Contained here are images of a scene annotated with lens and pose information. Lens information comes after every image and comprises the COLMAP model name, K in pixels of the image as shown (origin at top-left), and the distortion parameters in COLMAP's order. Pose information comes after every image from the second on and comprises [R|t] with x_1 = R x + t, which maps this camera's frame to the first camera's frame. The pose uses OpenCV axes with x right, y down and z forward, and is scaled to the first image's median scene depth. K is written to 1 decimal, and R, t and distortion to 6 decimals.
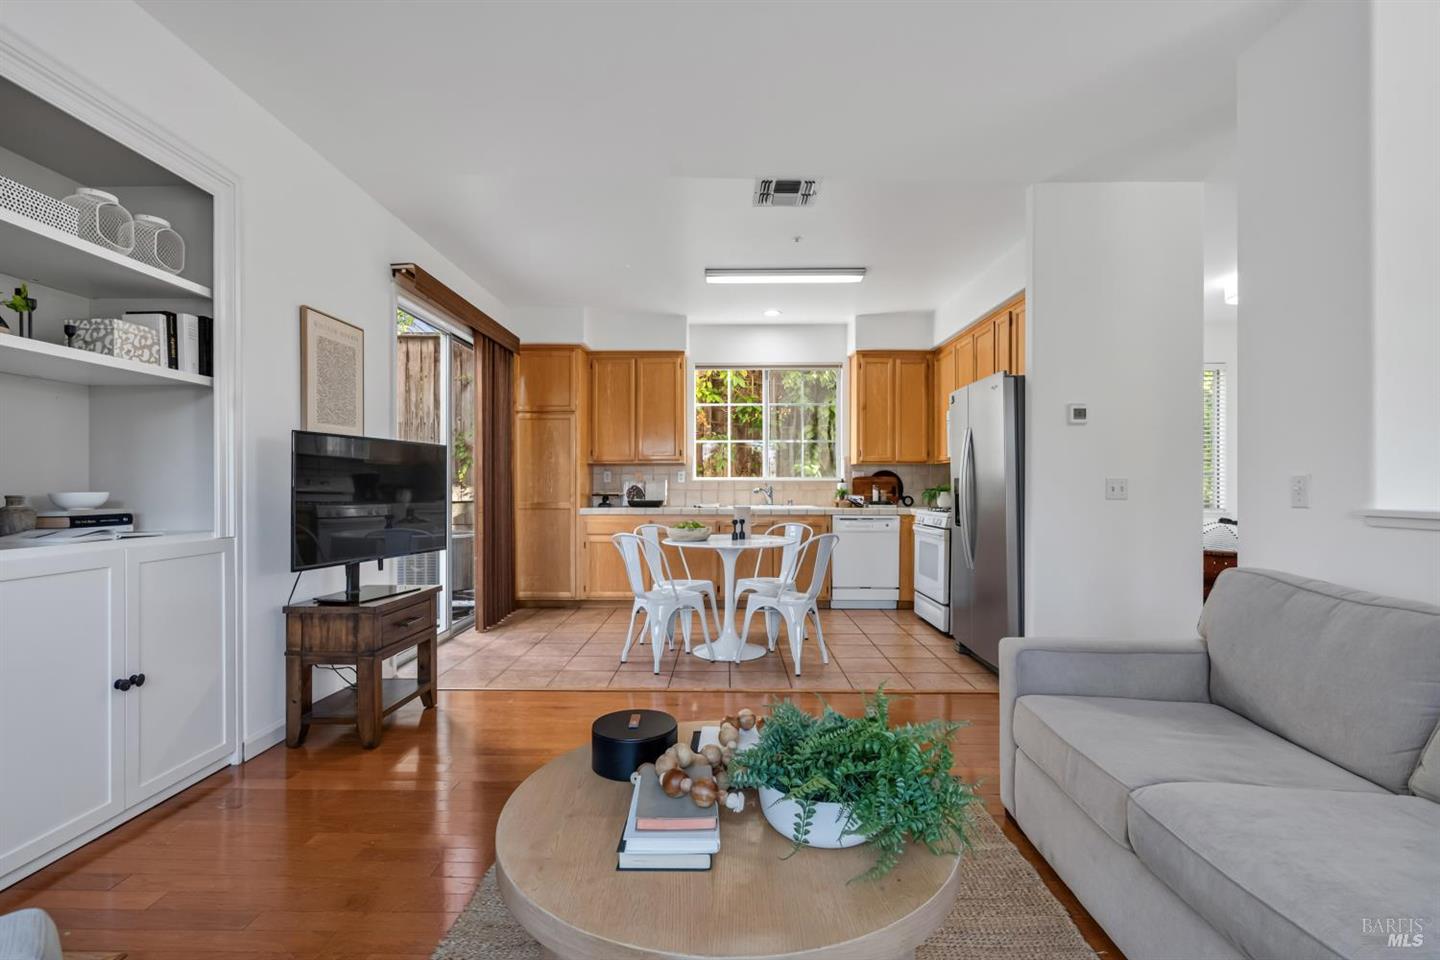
lens RADIAL K [[658.0, 0, 720.6], [0, 658.0, 488.1], [0, 0, 1]] dist [-0.002034, -0.000180]
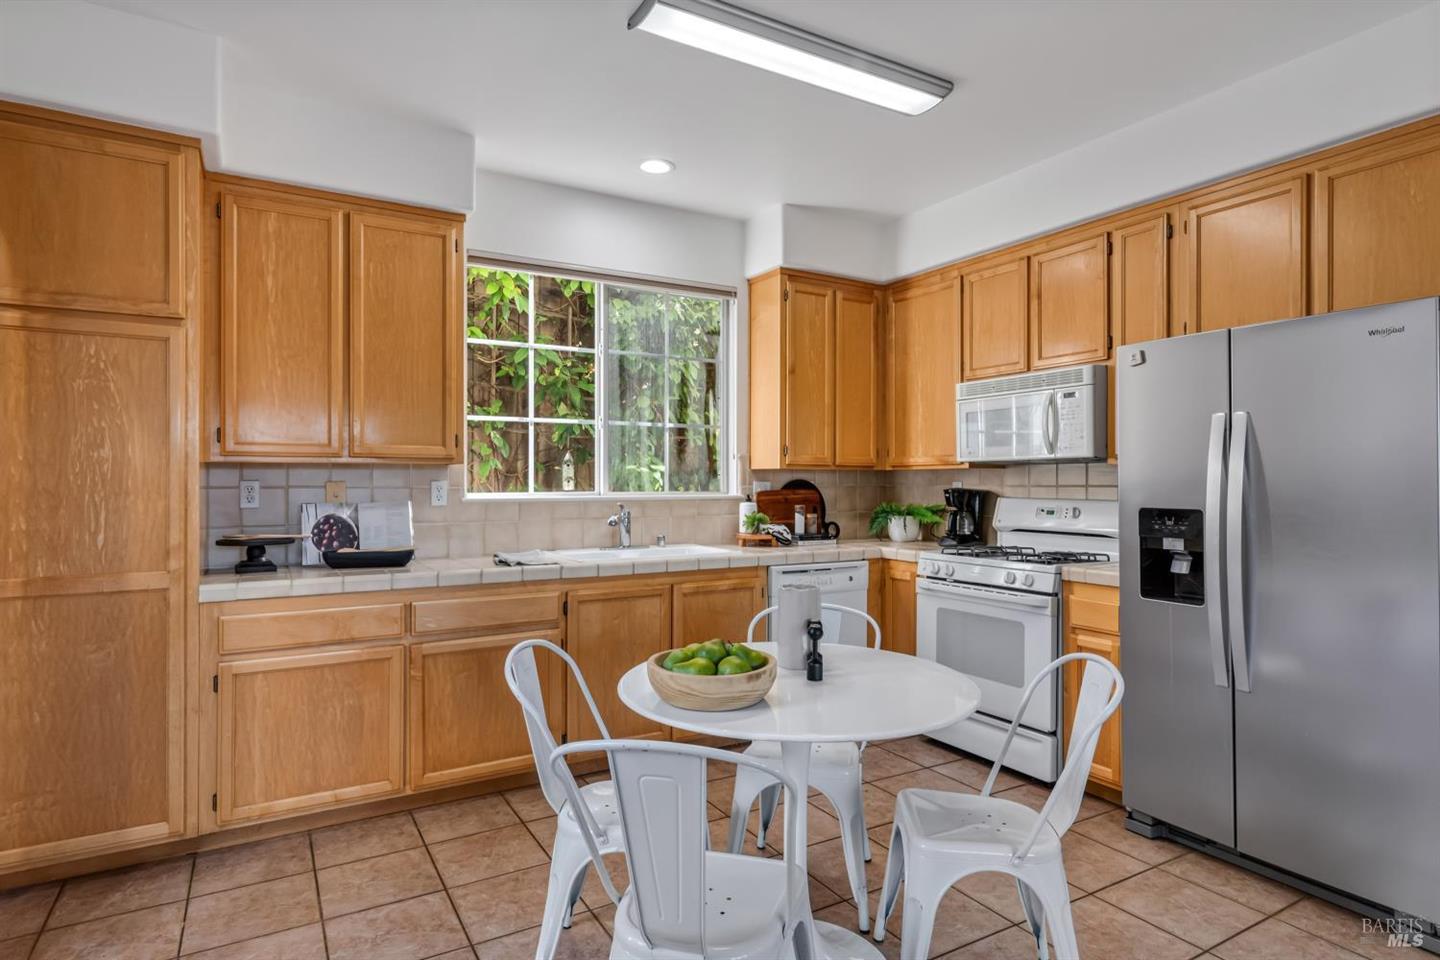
lens RADIAL K [[793.7, 0, 720.0], [0, 793.7, 480.0], [0, 0, 1]] dist [0.019423, 0.000050]
pose [[0.859139, 0.000292, 0.511742, -0.183056], [0.003146, 0.999978, -0.005852, -0.023578], [-0.511733, 0.006638, 0.859119, 0.443633]]
